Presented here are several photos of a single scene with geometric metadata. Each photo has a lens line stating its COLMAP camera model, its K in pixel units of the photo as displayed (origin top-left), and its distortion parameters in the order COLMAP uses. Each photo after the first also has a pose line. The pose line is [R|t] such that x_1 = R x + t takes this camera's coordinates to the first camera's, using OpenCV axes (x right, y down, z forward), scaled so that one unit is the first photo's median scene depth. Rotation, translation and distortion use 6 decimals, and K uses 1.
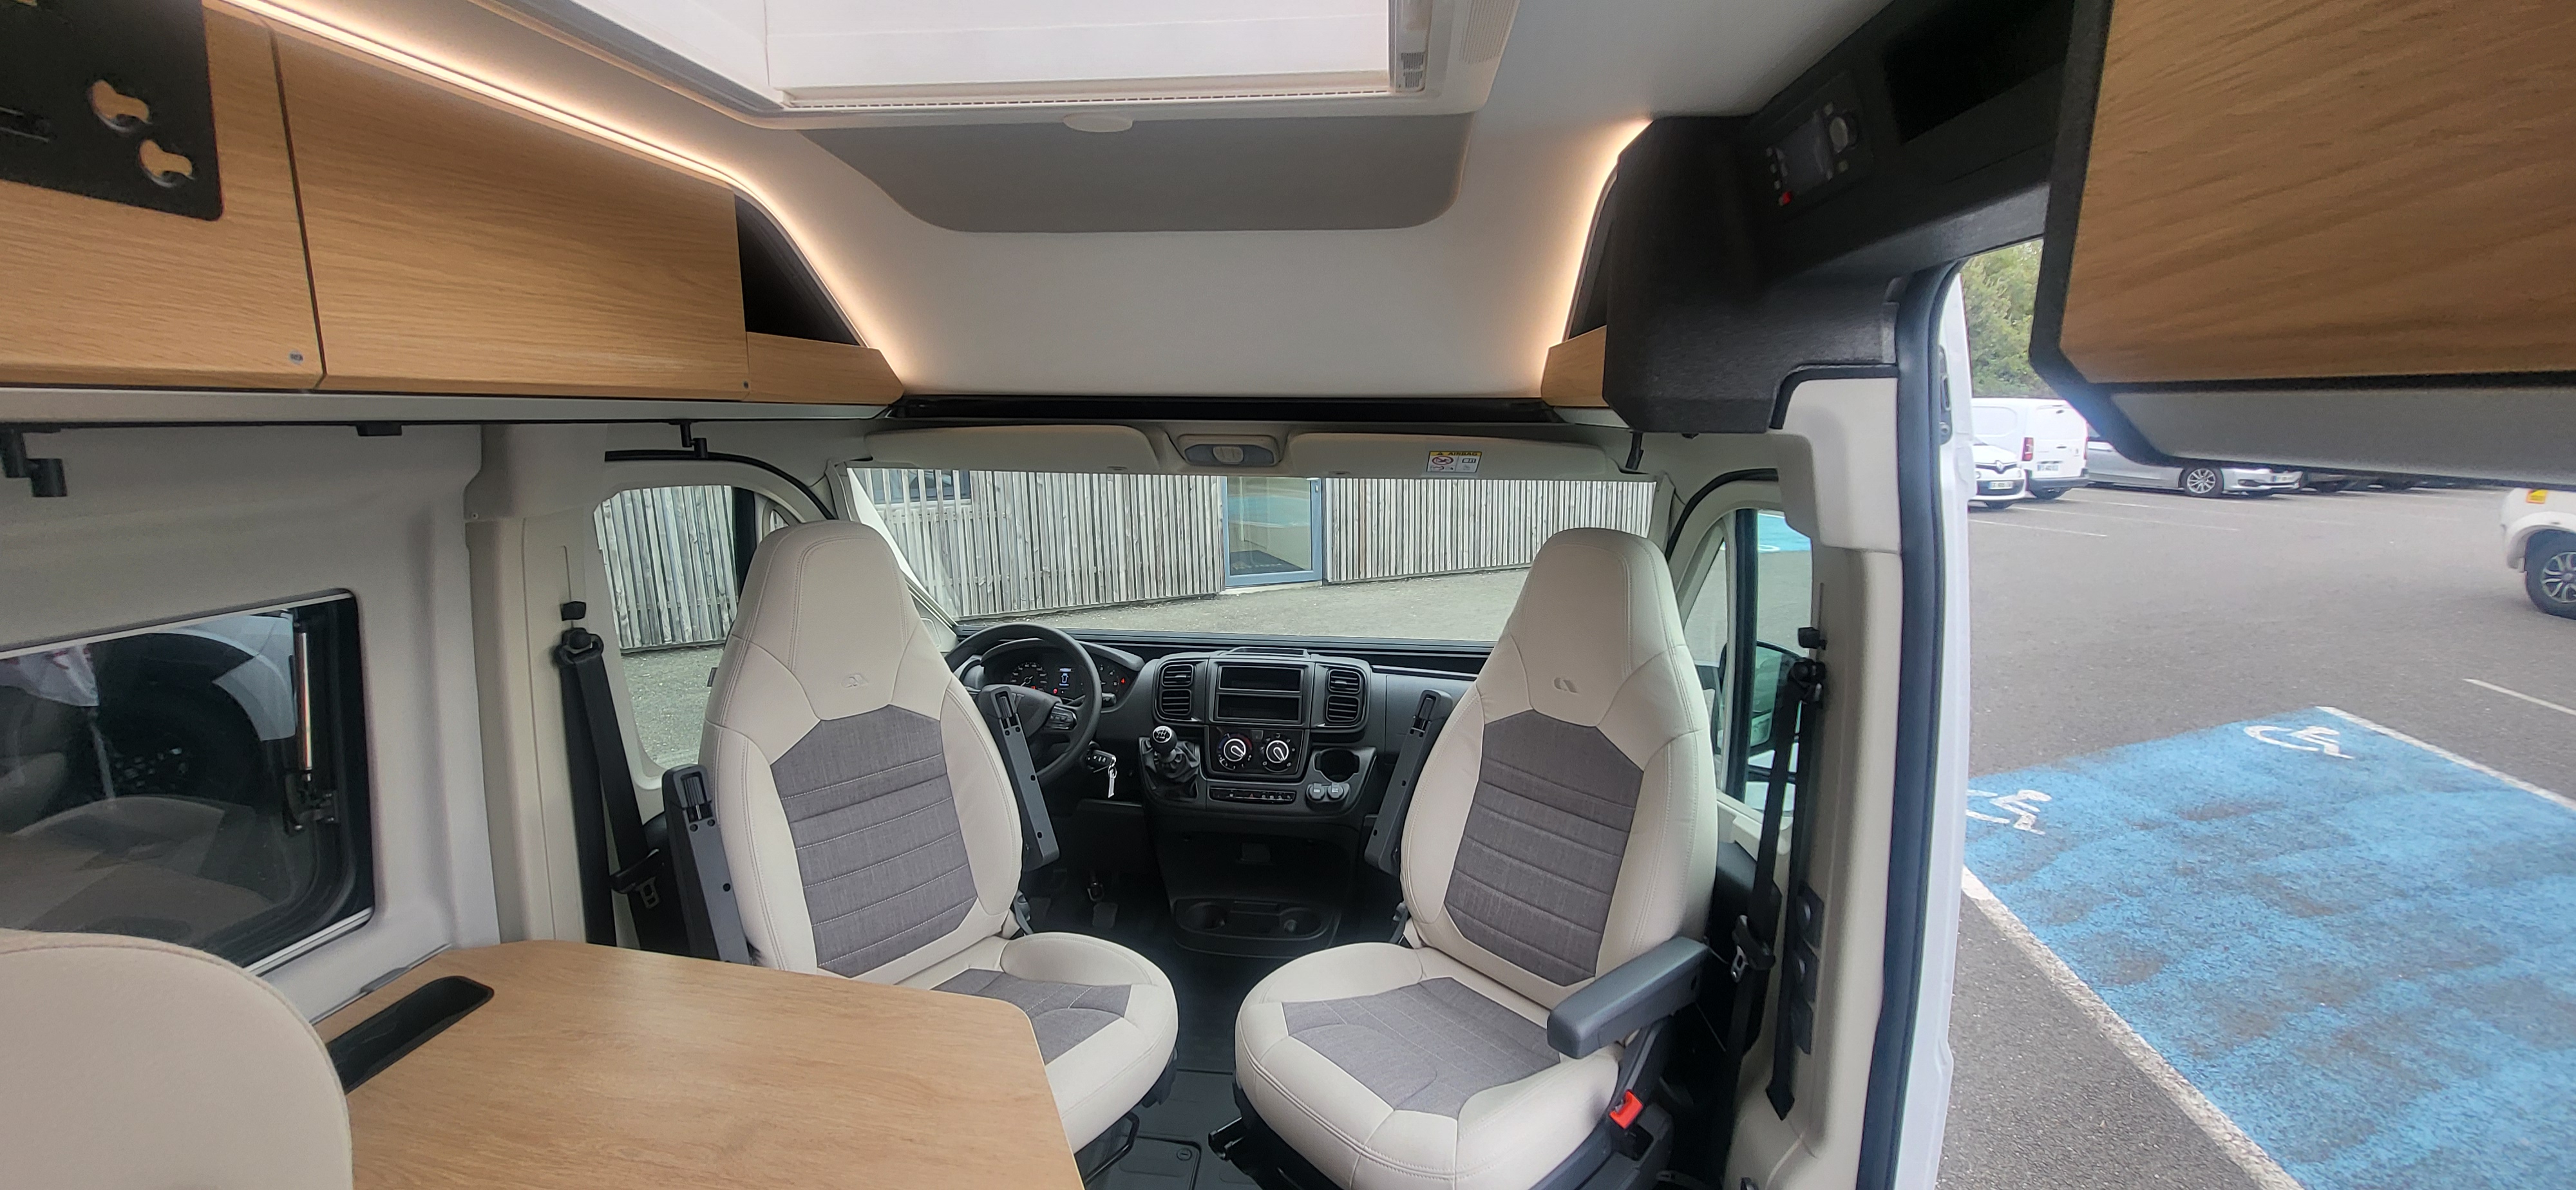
lens RADIAL K [[1005.2, 0, 1274.1], [0, 1005.2, 587.7], [0, 0, 1]] dist [0.006266, -0.000054]
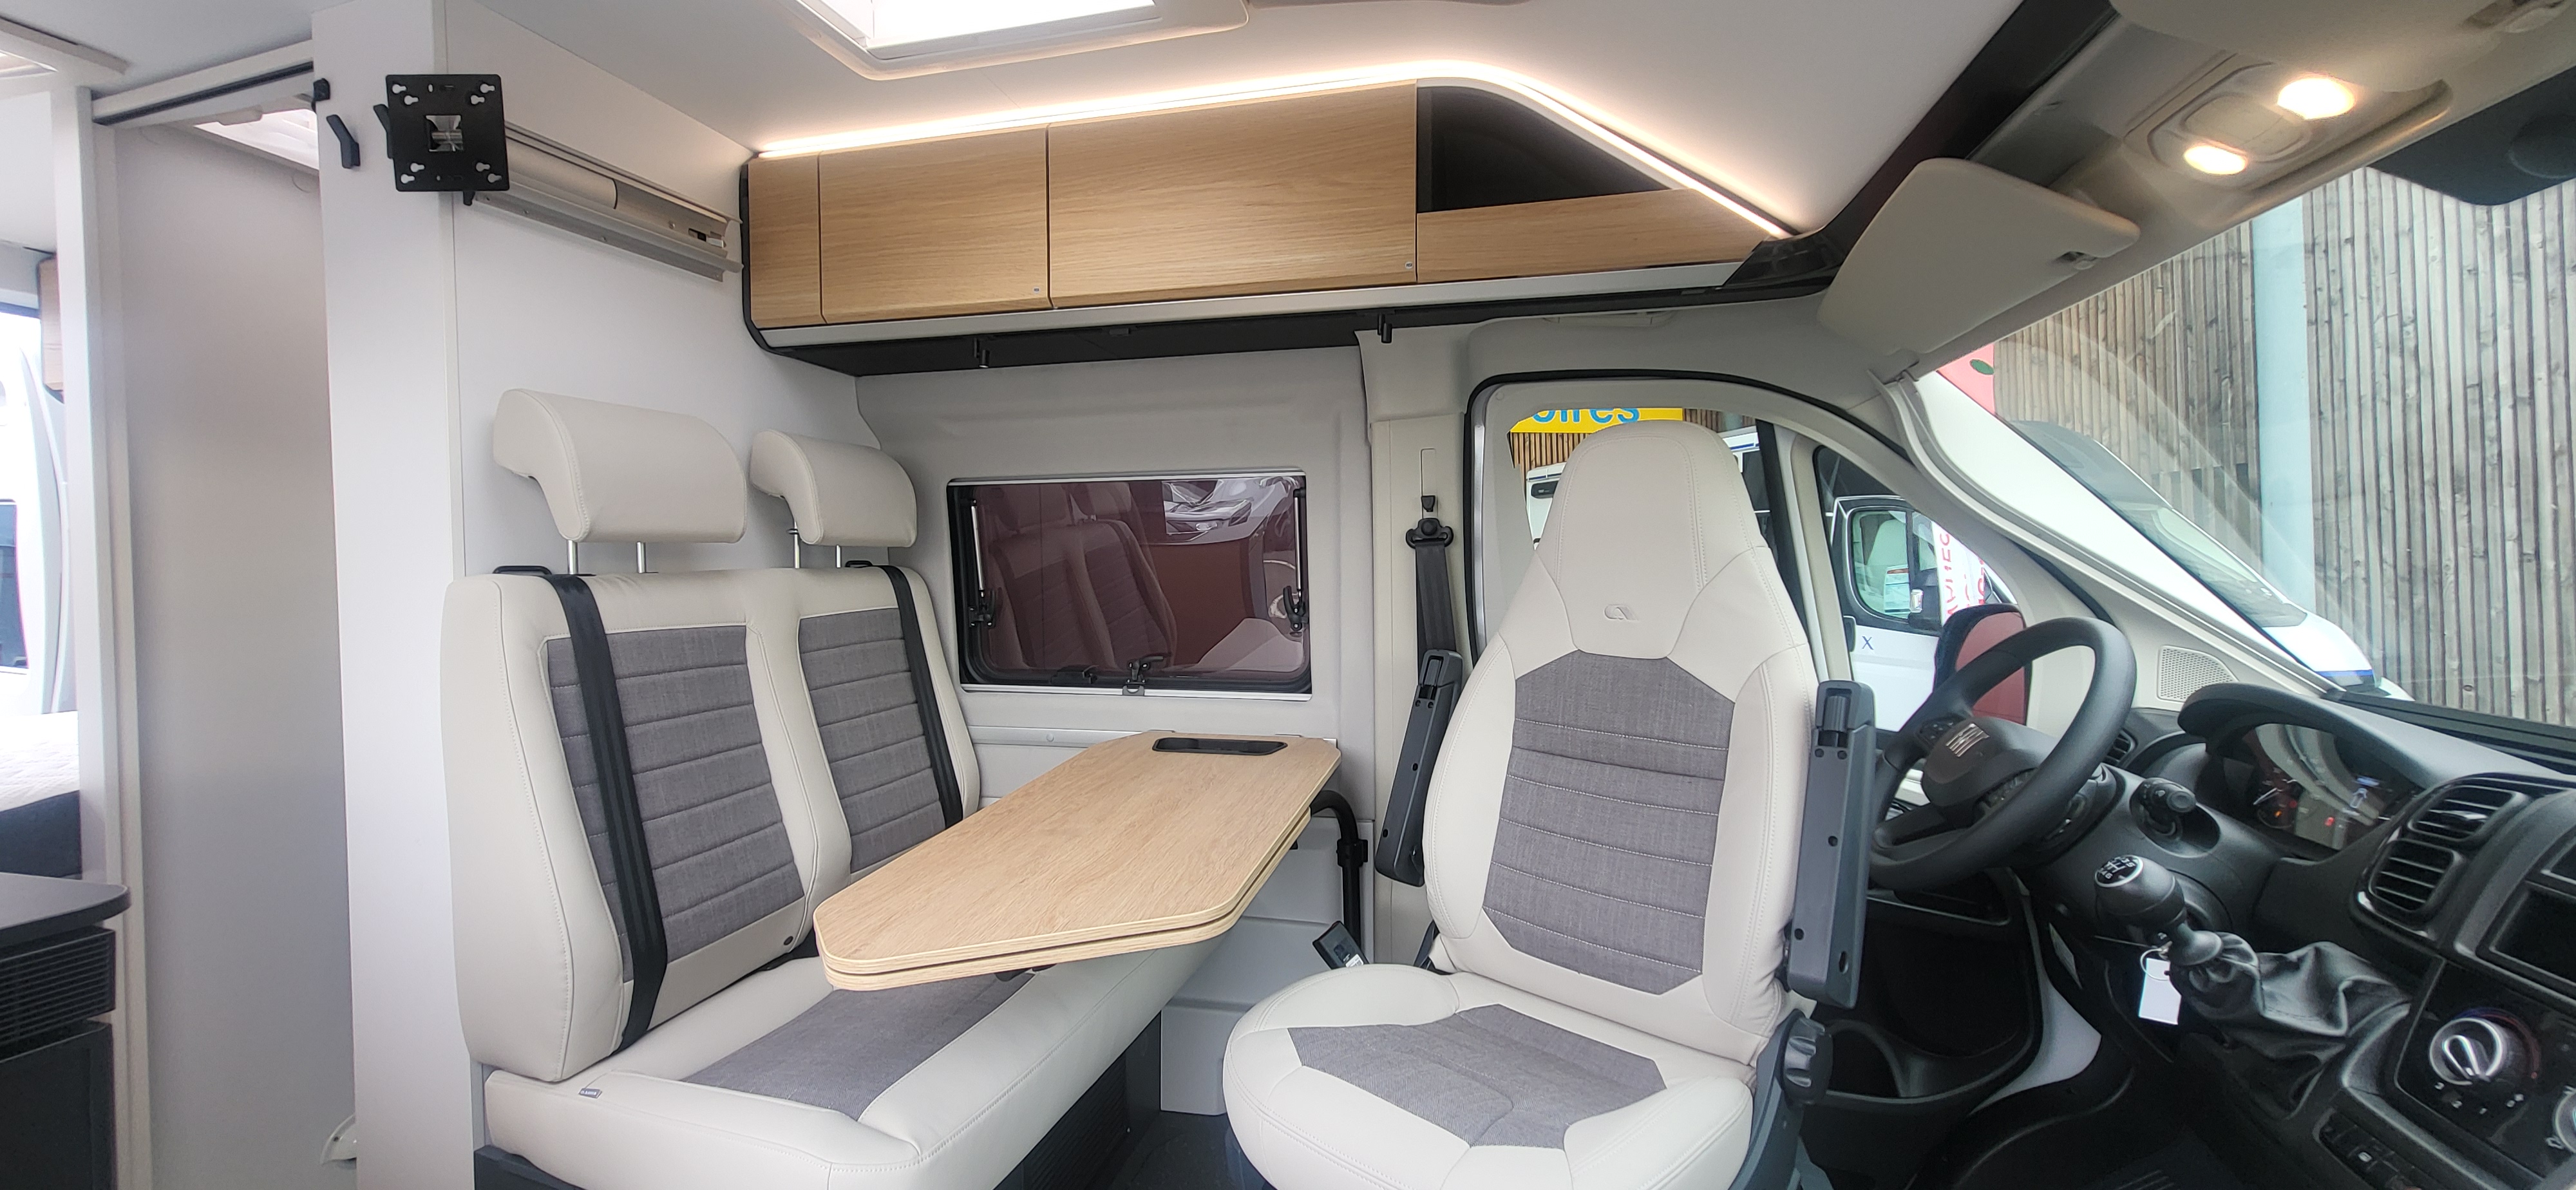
lens RADIAL K [[1000.6, 0, 1270.0], [0, 1000.6, 588.9], [0, 0, 1]] dist [0.002770, -0.000145]
pose [[-0.139435, 0.018908, -0.990051, 0.400043], [-0.165148, 0.985371, 0.042078, 0.083003], [0.976363, 0.169372, -0.134273, 0.800513]]
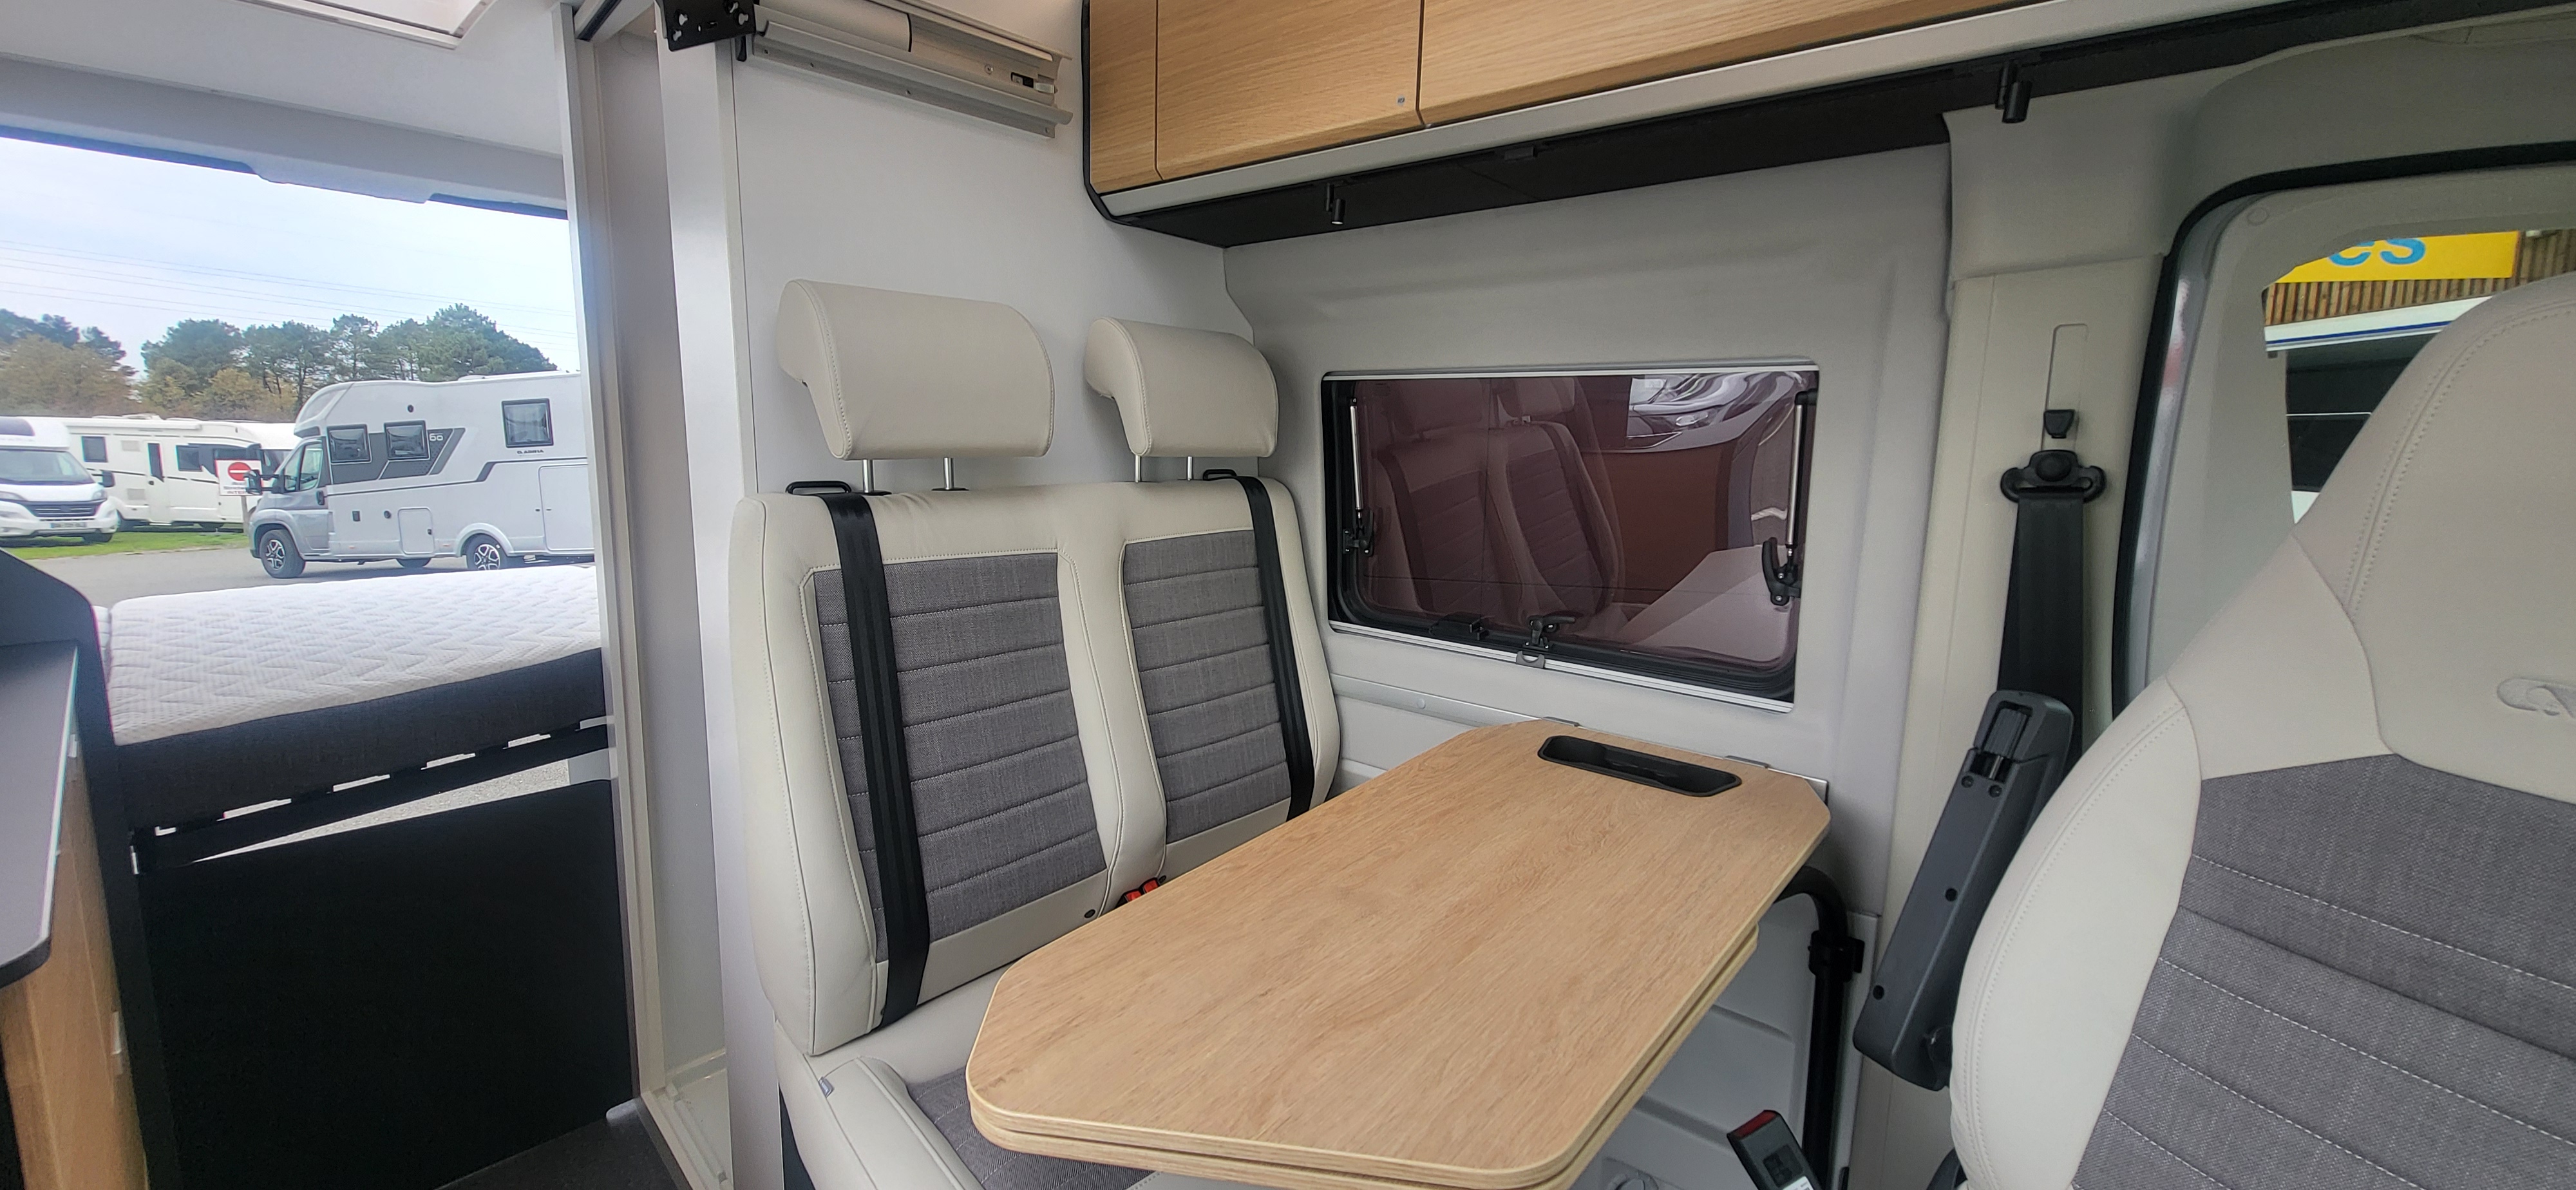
lens RADIAL K [[1005.2, 0, 1274.1], [0, 1005.2, 587.7], [0, 0, 1]] dist [0.006266, -0.000054]
pose [[-0.570226, 0.101790, -0.815157, 0.127654], [-0.170191, 0.956127, 0.238446, 0.044868], [0.803665, 0.274701, -0.527885, 0.777990]]
